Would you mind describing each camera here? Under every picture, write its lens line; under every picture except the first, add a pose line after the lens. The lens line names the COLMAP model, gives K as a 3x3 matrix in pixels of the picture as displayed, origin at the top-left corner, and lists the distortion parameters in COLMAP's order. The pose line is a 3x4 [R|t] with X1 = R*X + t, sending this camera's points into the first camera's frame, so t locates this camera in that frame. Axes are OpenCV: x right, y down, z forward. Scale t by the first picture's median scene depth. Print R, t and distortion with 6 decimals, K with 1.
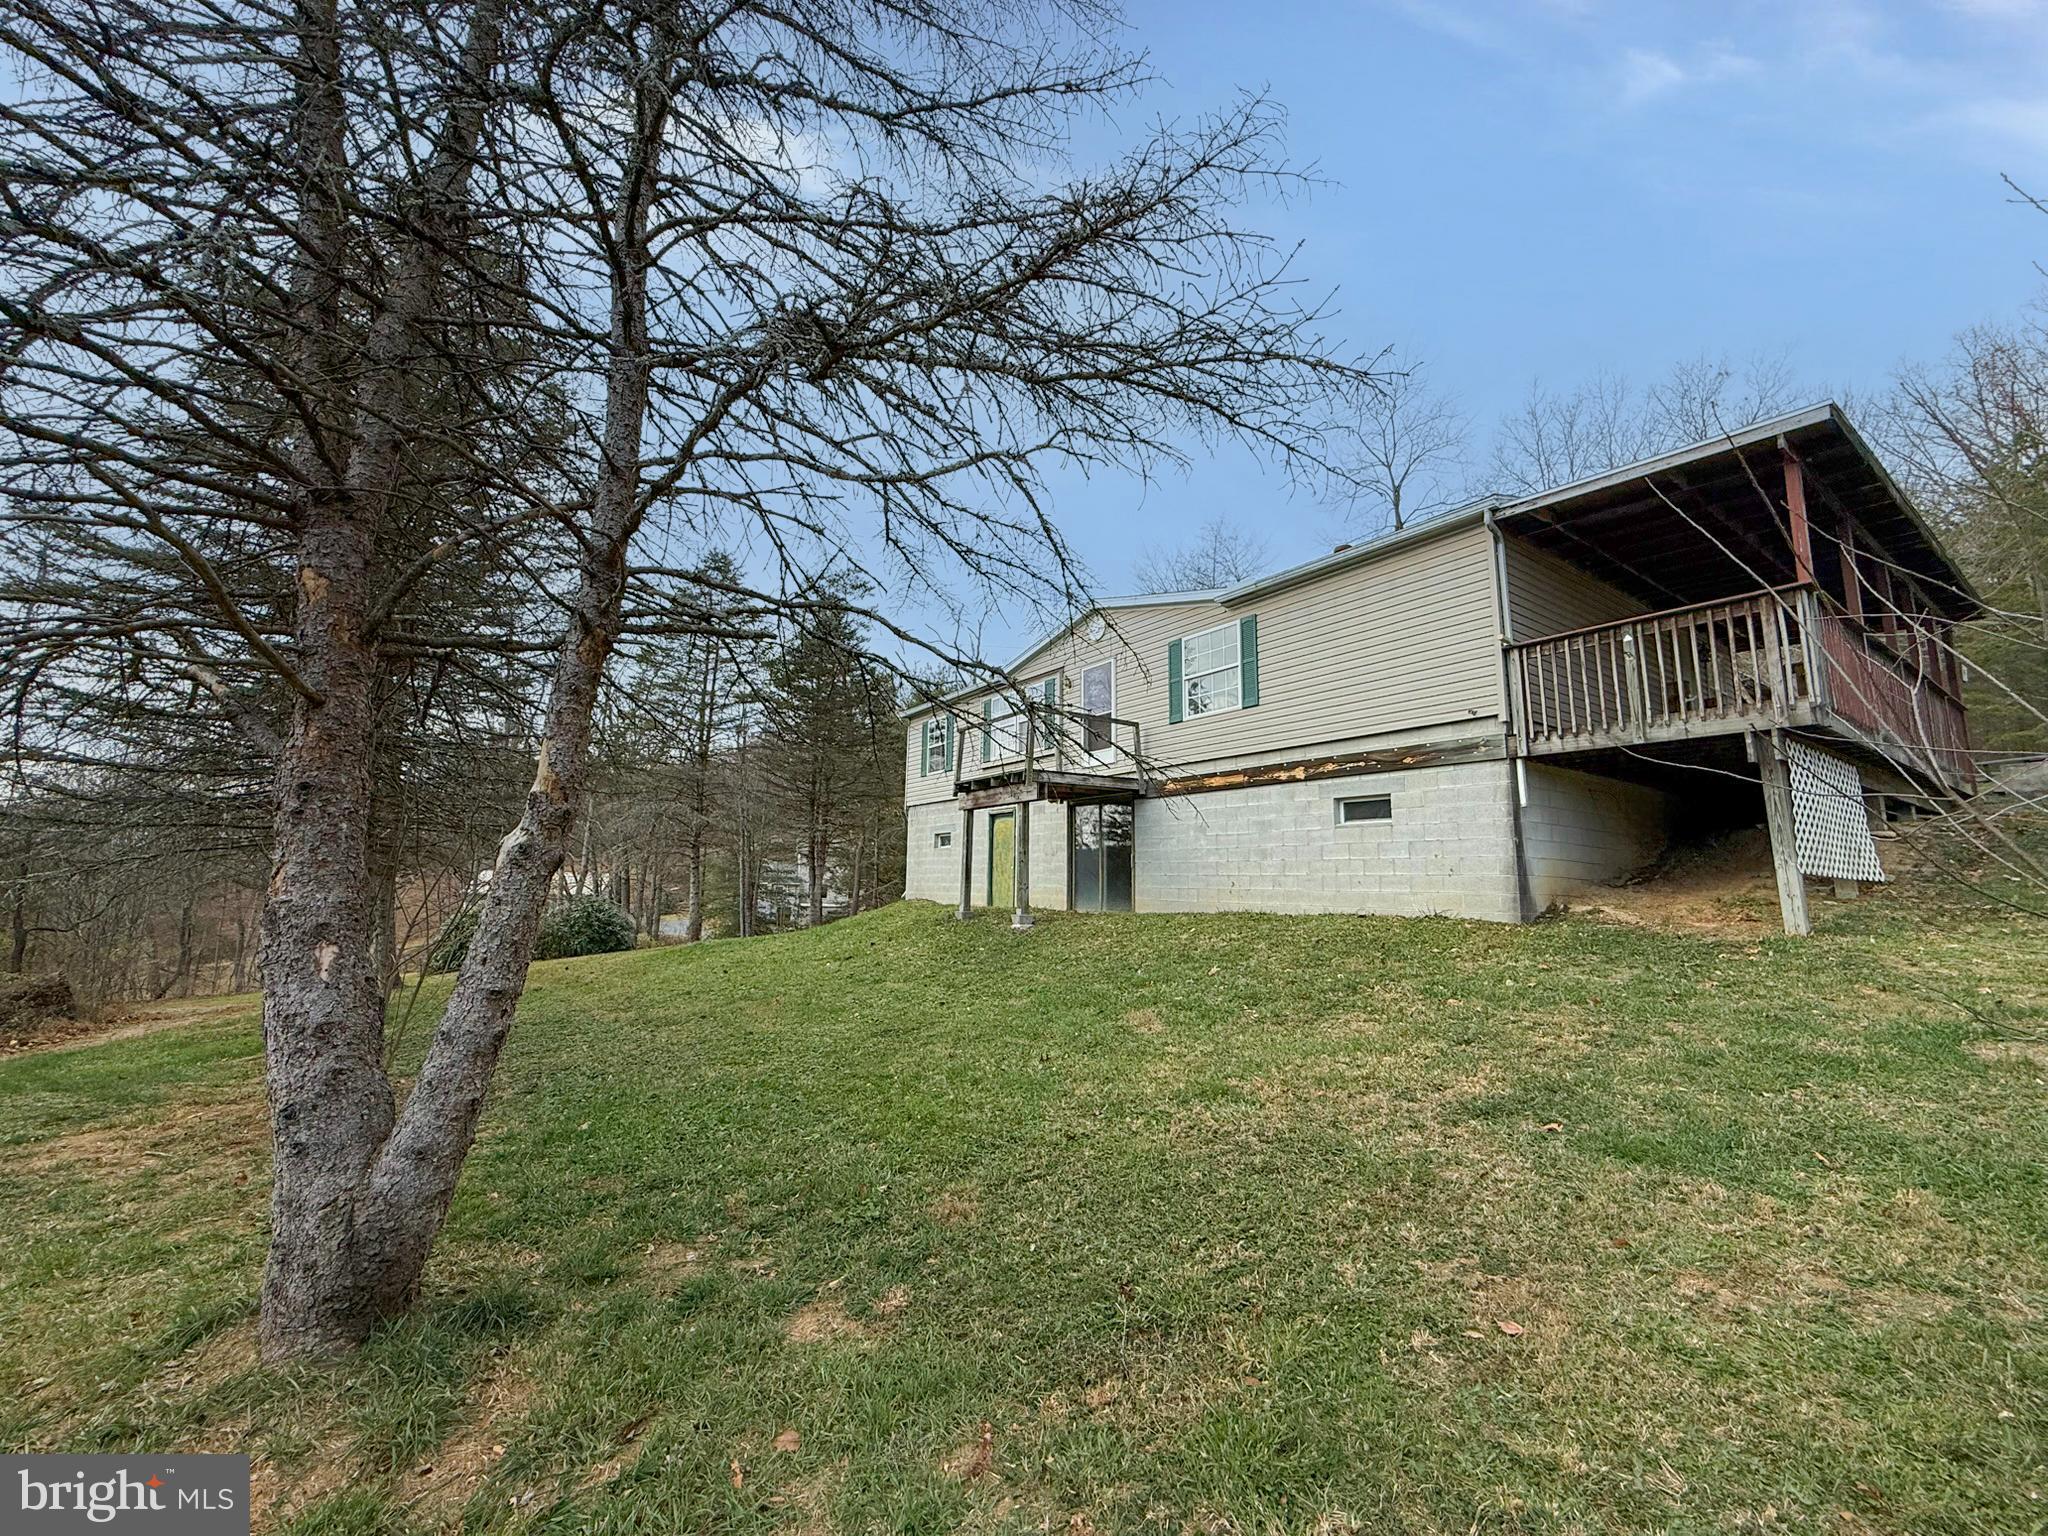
lens RADIAL K [[831.8, 0, 1024.2], [0, 831.8, 761.8], [0, 0, 1]] dist [-0.003704, -0.000293]
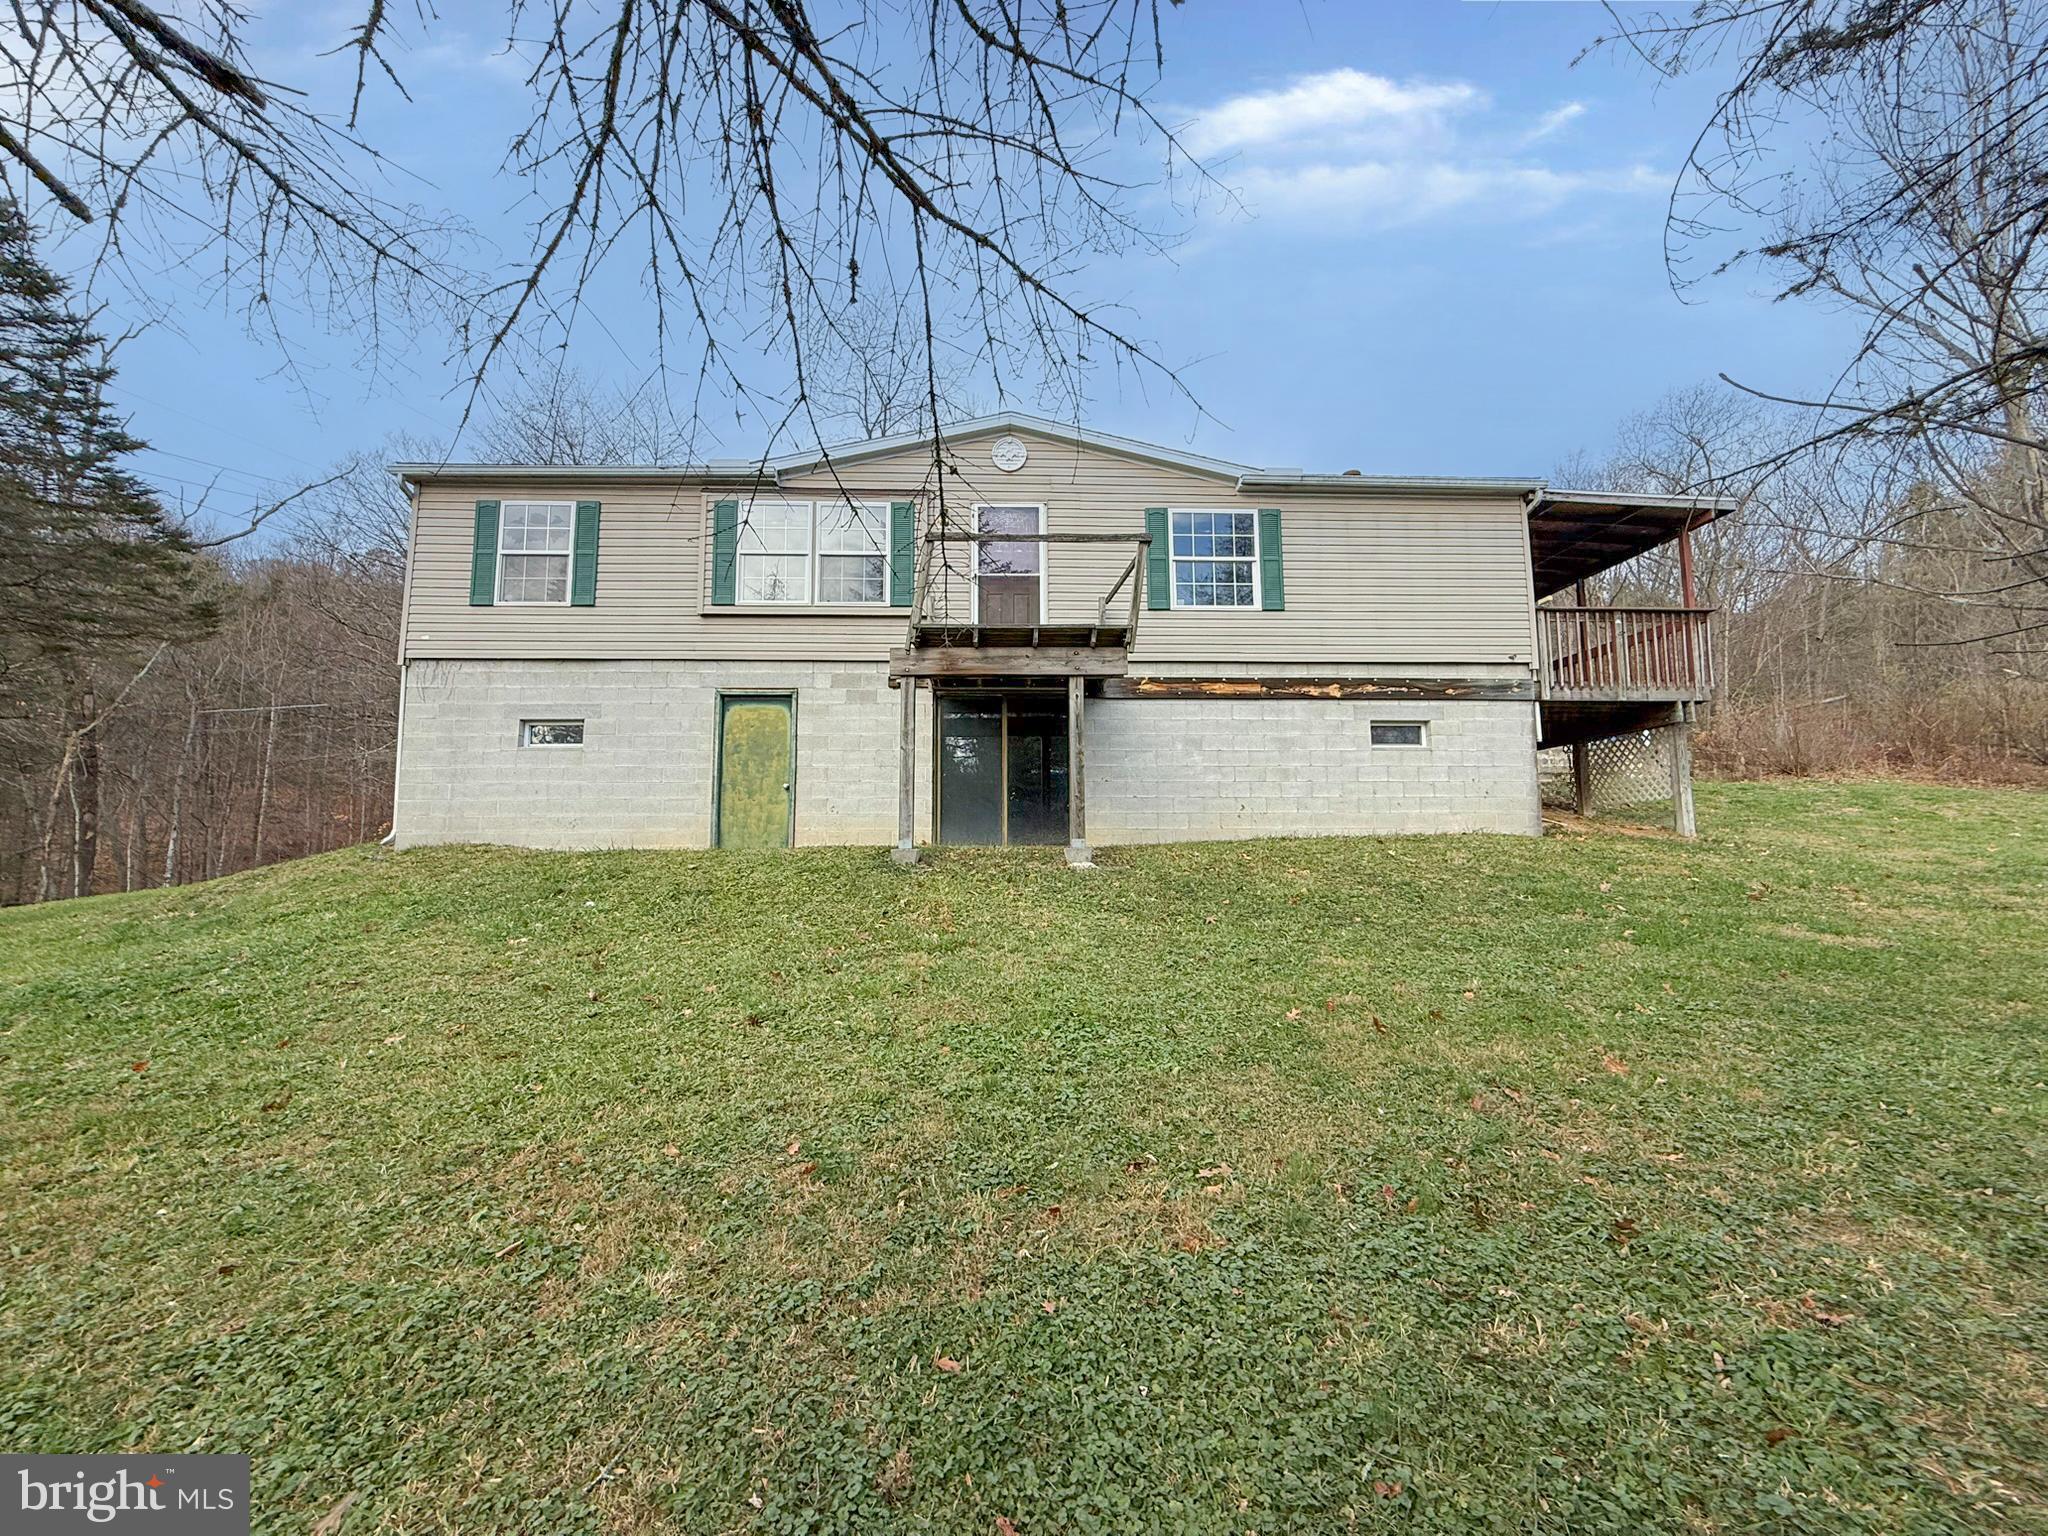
lens RADIAL K [[831.8, 0, 1025.1], [0, 831.8, 766.4], [0, 0, 1]] dist [-0.003704, -0.000293]
pose [[0.538348, 0.060241, 0.840567, -0.666008], [-0.112662, 0.993633, 0.000944, 0.140957], [-0.835158, -0.095208, 0.541708, 0.783625]]
